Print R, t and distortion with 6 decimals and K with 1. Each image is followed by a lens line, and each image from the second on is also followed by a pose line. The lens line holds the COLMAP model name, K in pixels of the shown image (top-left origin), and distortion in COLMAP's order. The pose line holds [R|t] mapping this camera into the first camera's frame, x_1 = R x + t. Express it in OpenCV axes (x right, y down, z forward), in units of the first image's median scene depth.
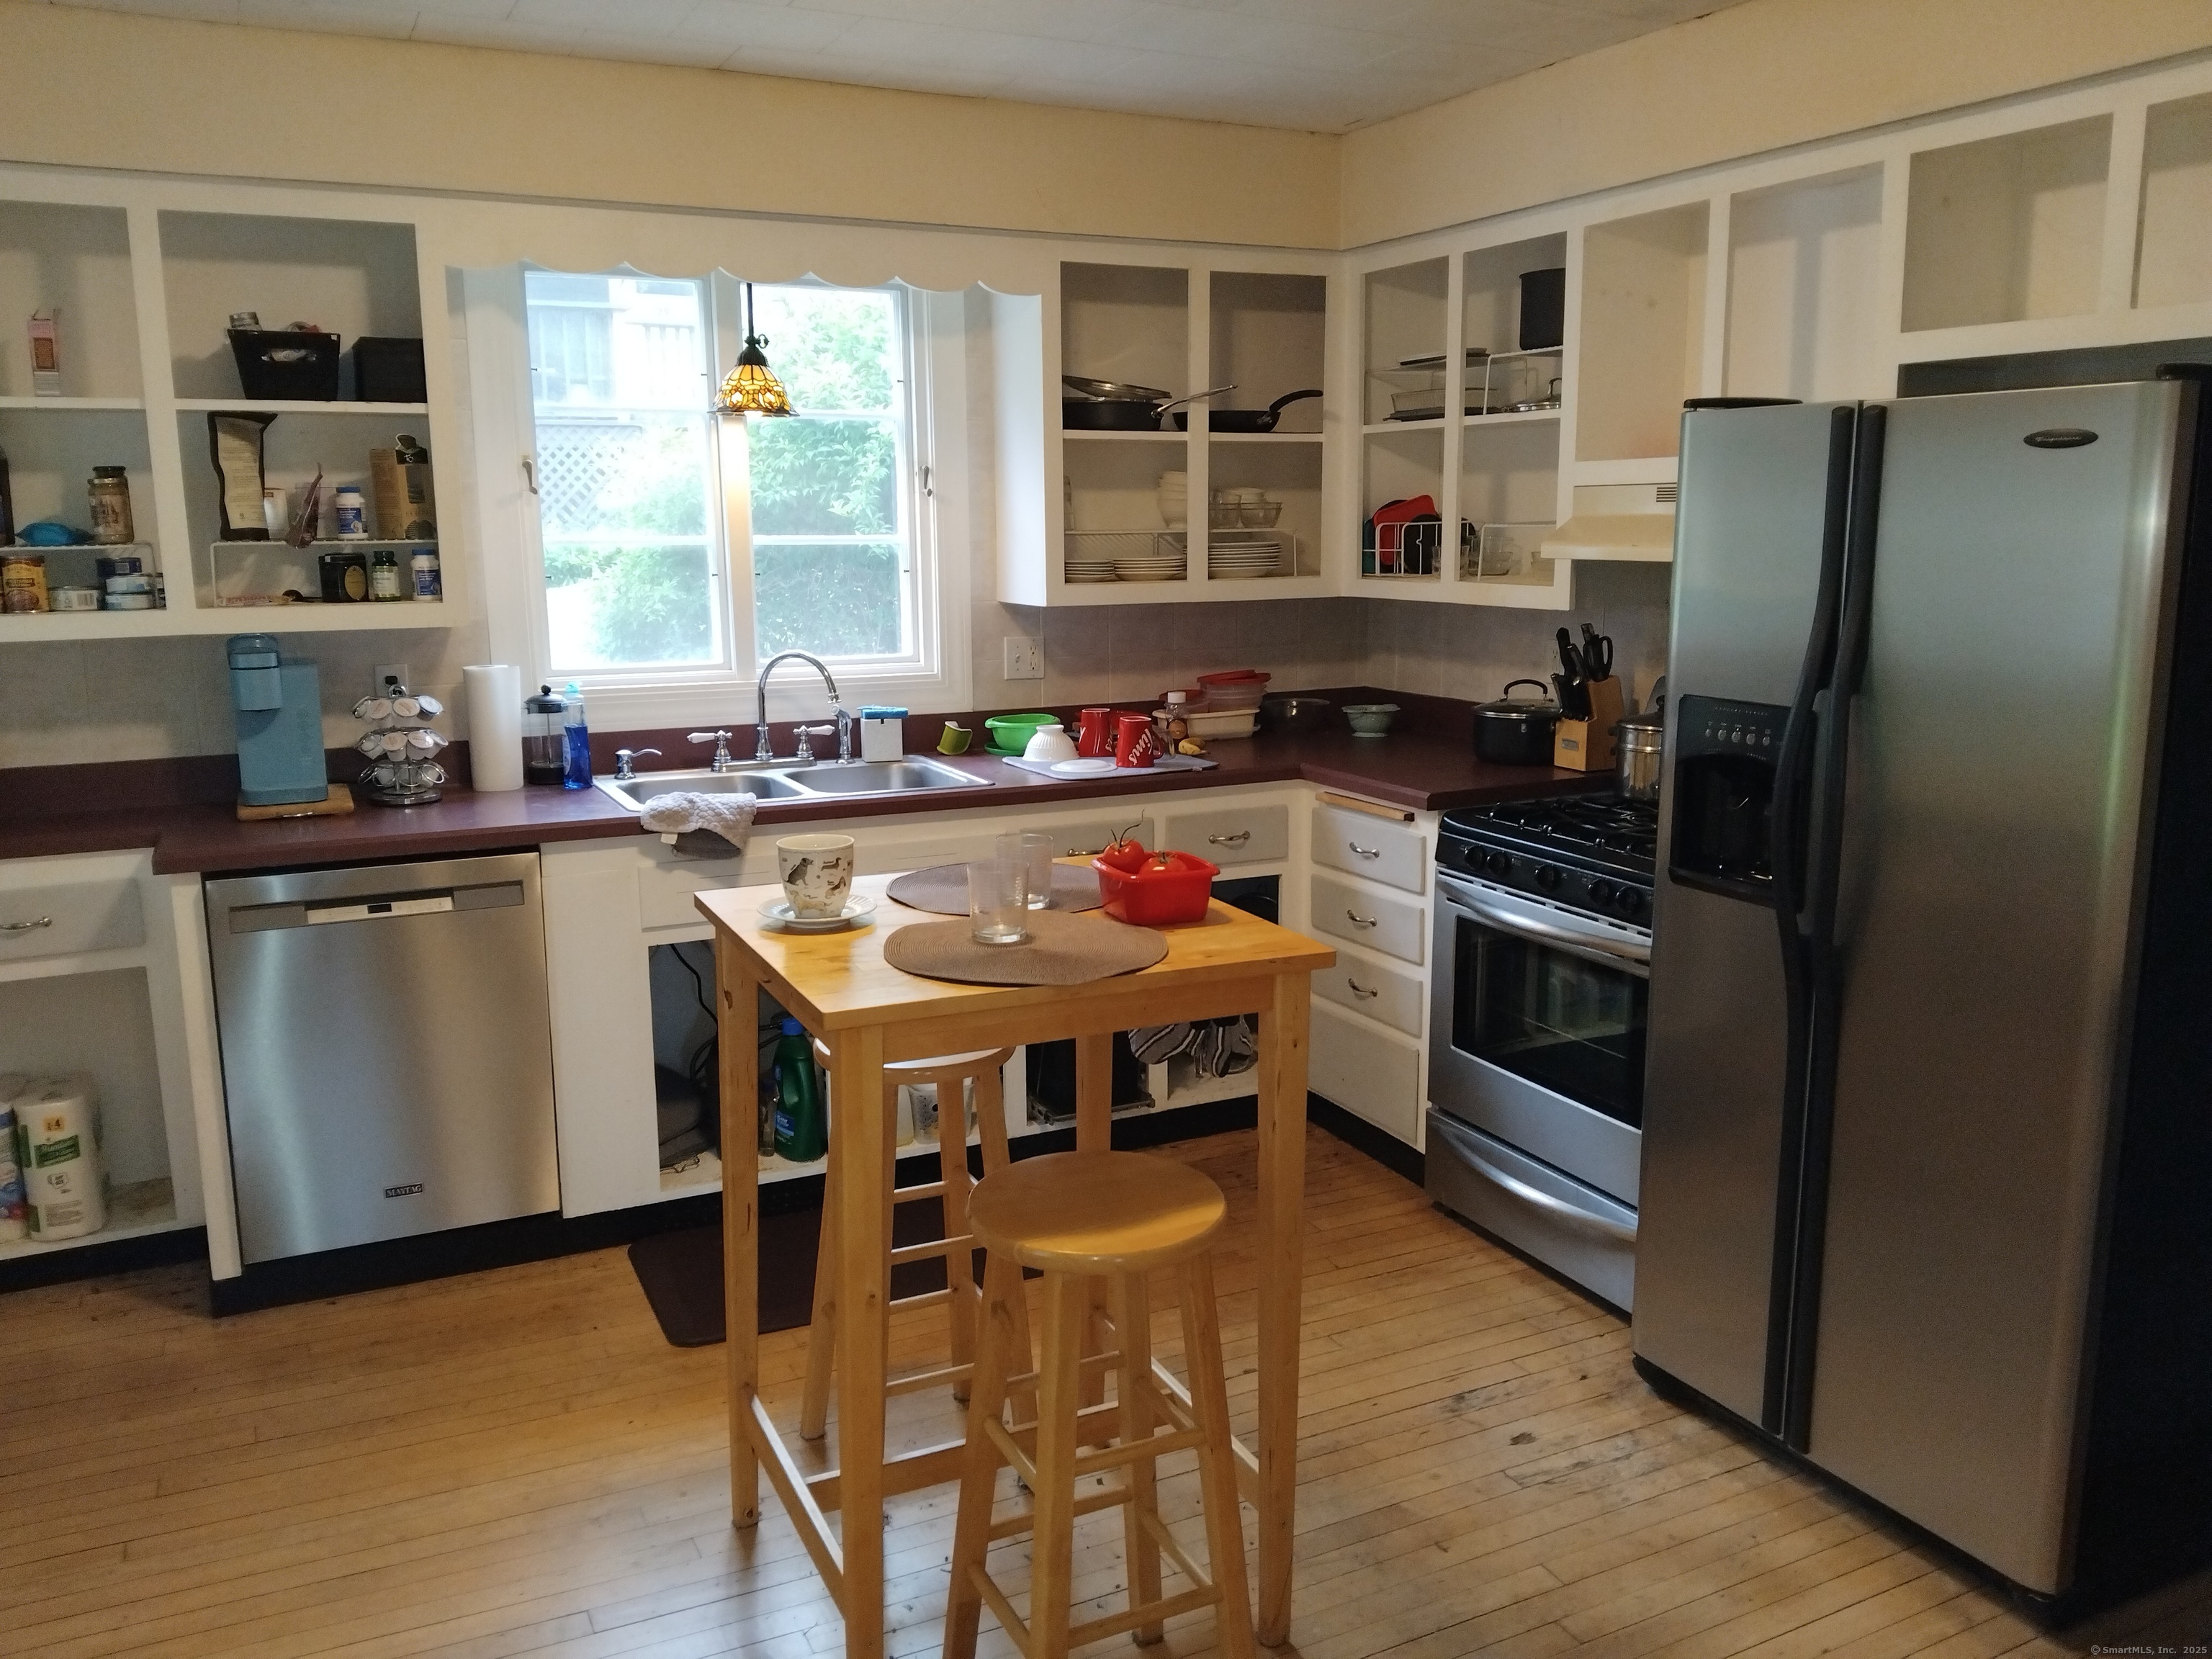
lens RADIAL K [[1727.0, 0, 1109.9], [0, 1727.0, 813.5], [0, 0, 1]] dist [0.002033, -0.007260]
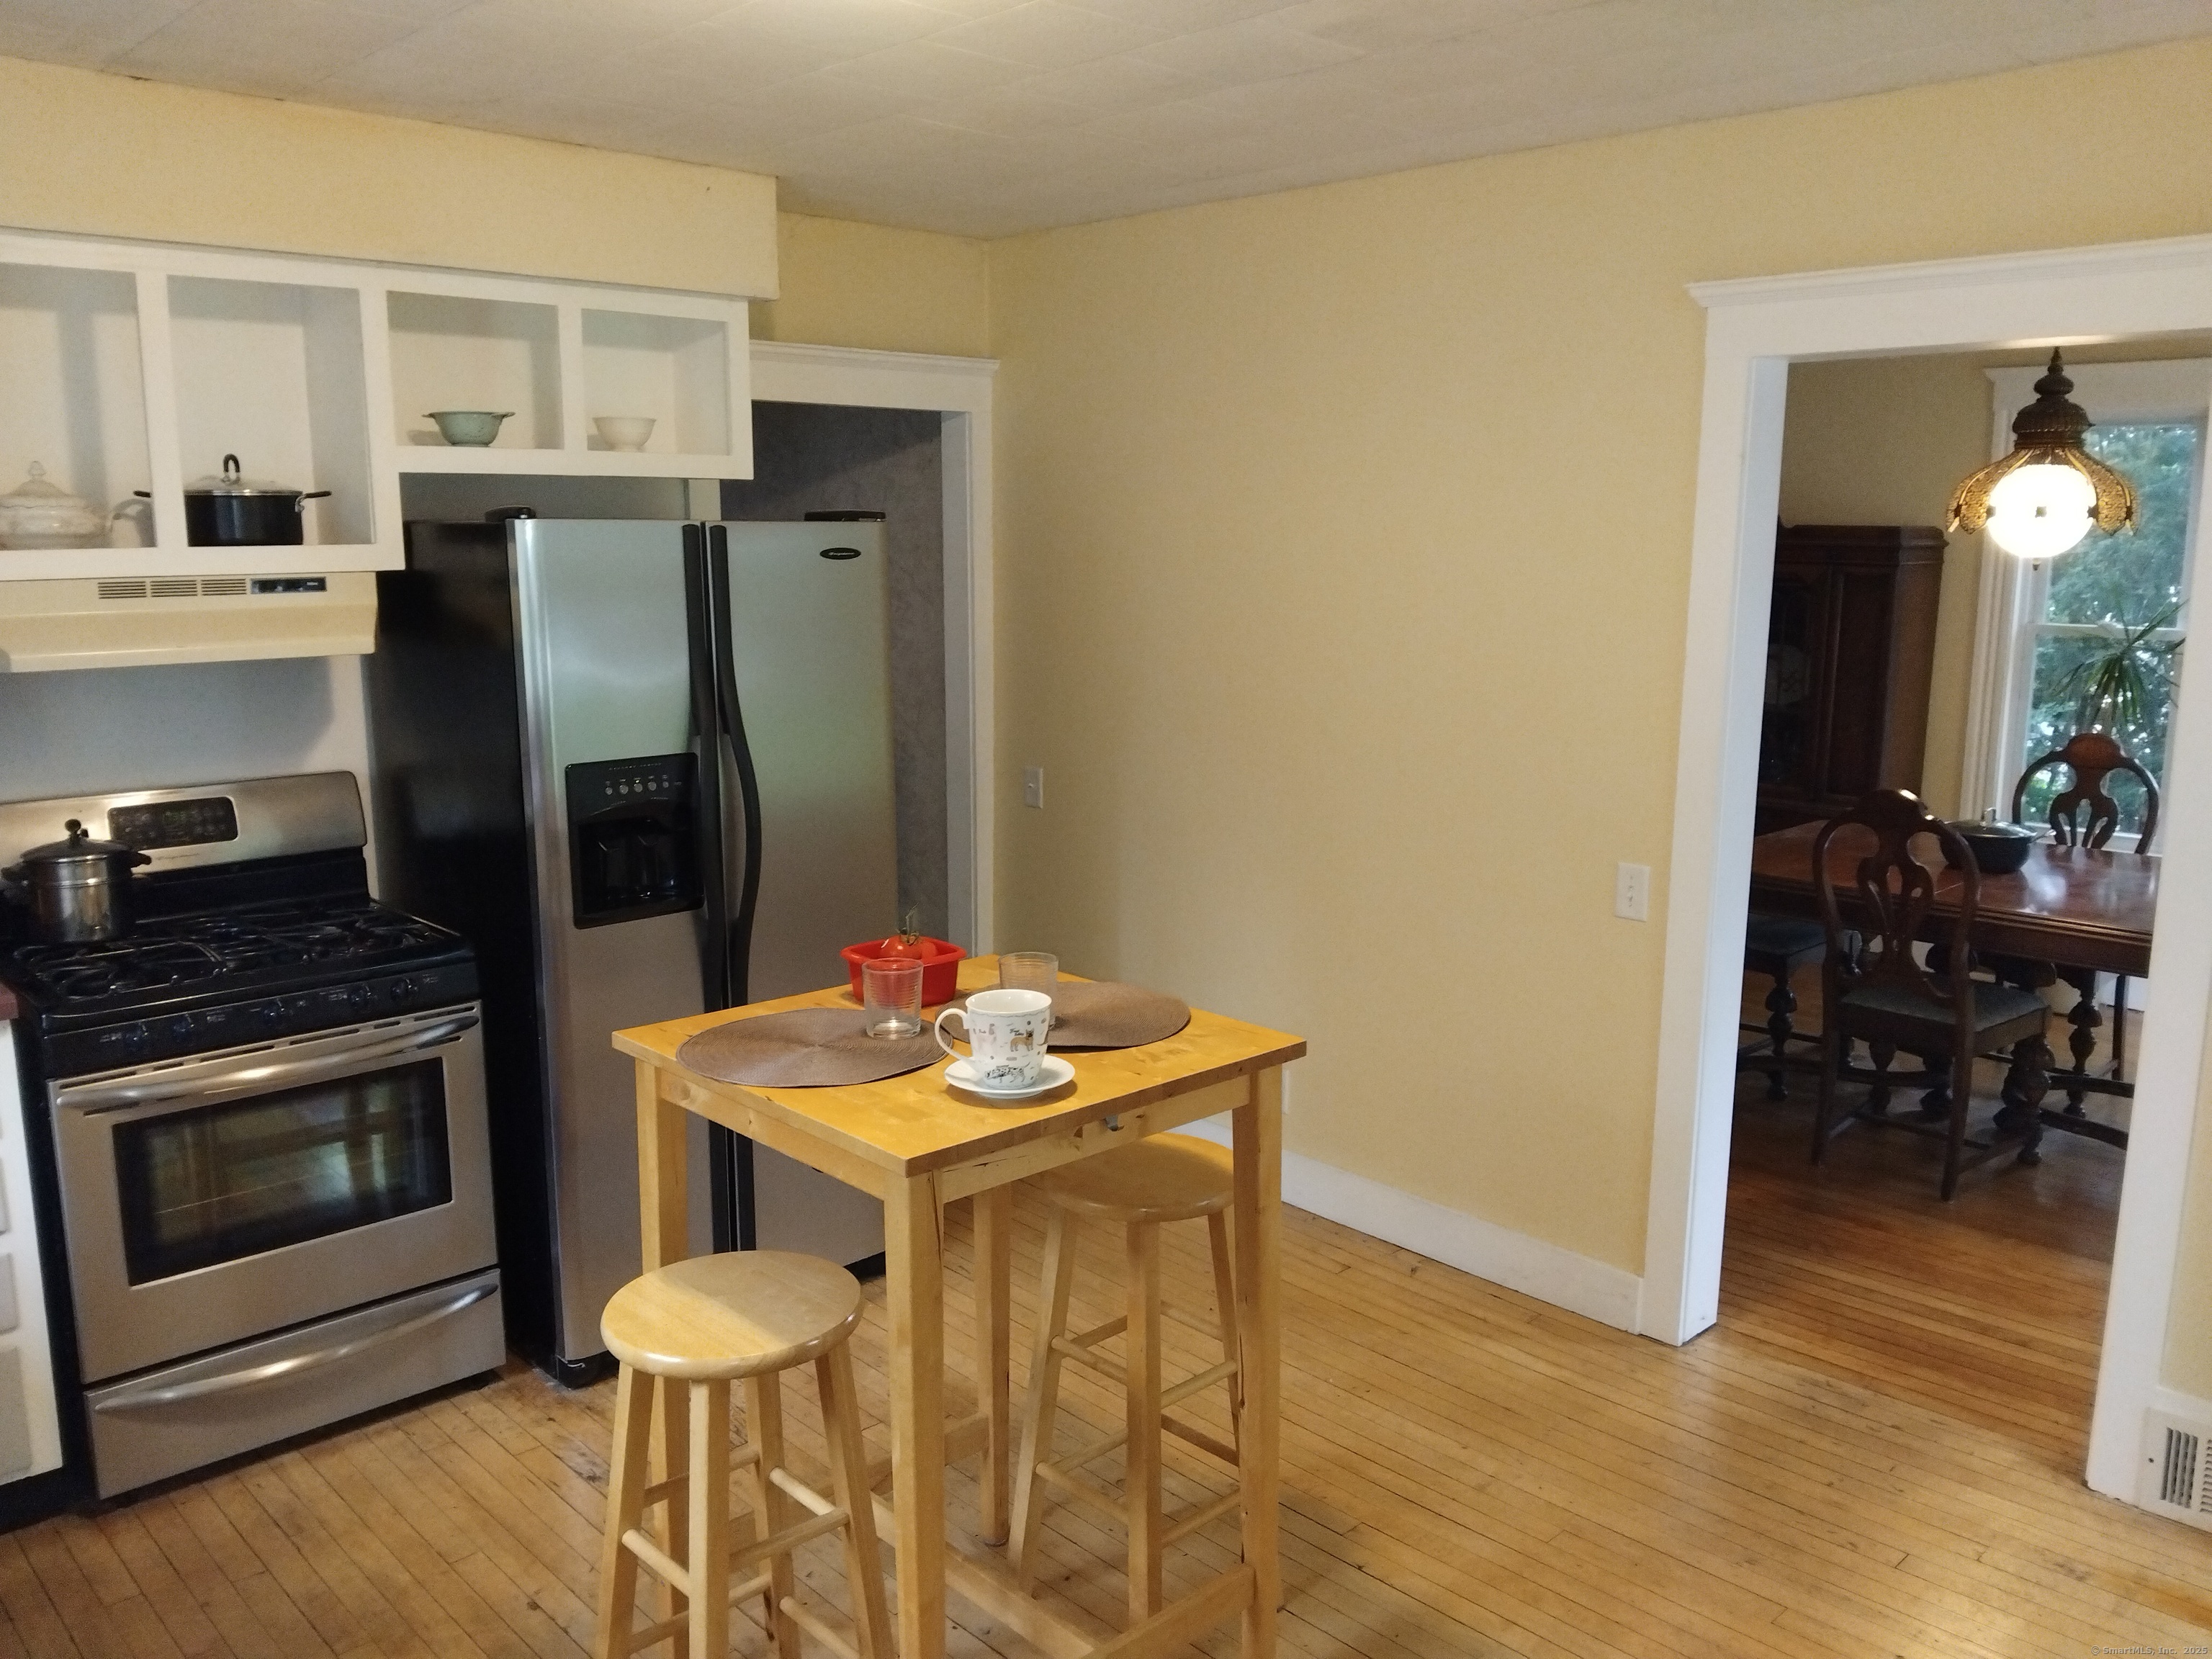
lens RADIAL K [[1711.0, 0, 1110.0], [0, 1711.0, 838.8], [0, 0, 1]] dist [0.000749, -0.037223]
pose [[-0.314593, -0.162017, 0.935298, -0.860154], [0.160944, 0.961955, 0.220769, -0.219185], [-0.935483, 0.219983, -0.276549, 1.017164]]
